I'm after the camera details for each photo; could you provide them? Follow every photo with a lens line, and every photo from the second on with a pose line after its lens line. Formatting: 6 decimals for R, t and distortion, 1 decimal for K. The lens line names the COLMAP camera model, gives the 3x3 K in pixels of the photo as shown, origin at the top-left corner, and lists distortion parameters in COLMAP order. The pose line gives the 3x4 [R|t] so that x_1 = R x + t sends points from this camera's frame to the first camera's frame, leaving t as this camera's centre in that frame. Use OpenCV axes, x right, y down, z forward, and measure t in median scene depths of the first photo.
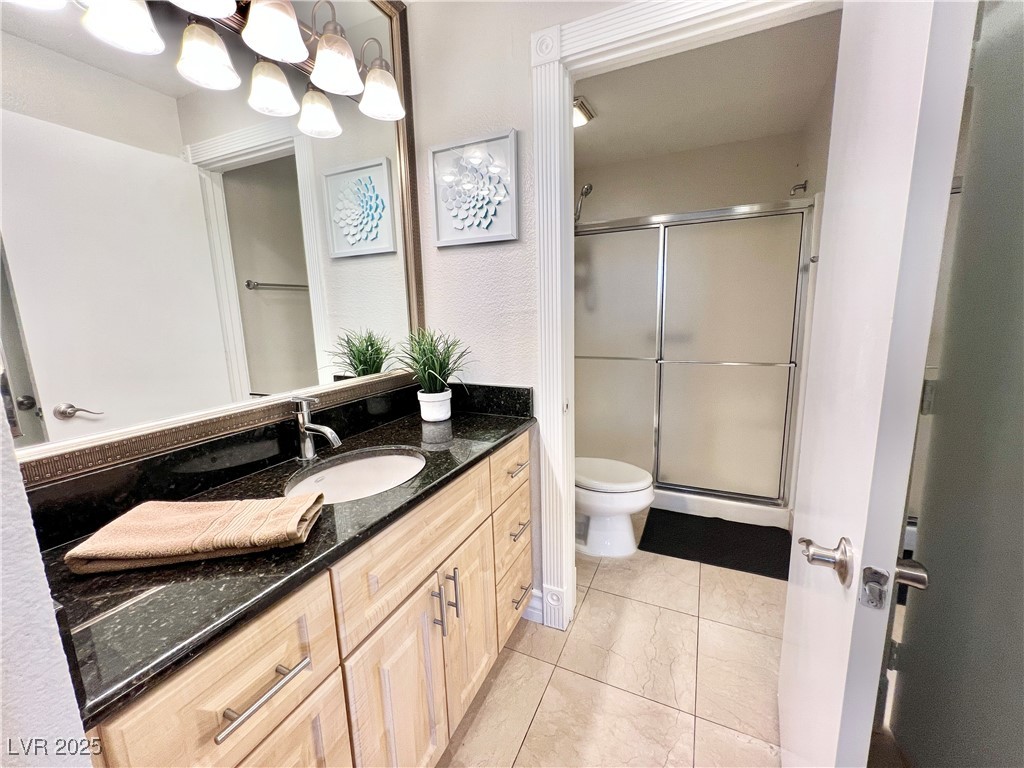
lens RADIAL K [[409.0, 0, 511.6], [0, 409.0, 379.5], [0, 0, 1]] dist [-0.000527, 0.000179]
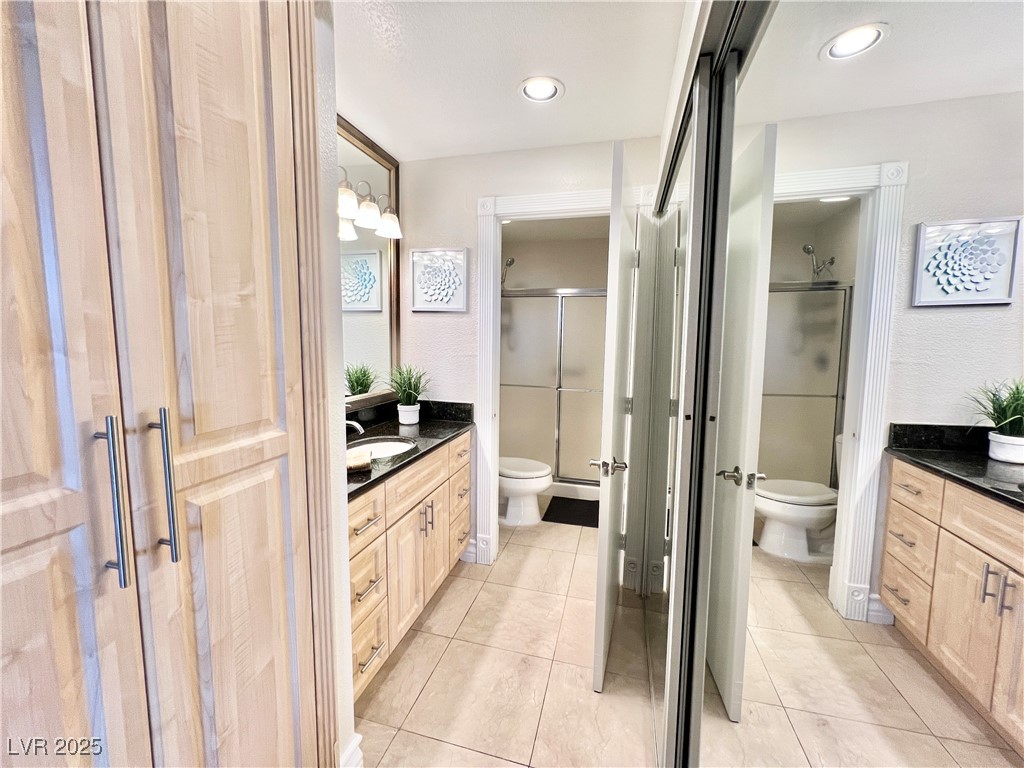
lens RADIAL K [[409.0, 0, 511.6], [0, 409.0, 379.5], [0, 0, 1]] dist [-0.000527, 0.000179]
pose [[0.982780, 0.025034, 0.183077, -0.086424], [-0.012808, 0.997626, -0.067659, 0.031253], [-0.184336, 0.064149, 0.980768, -0.530289]]
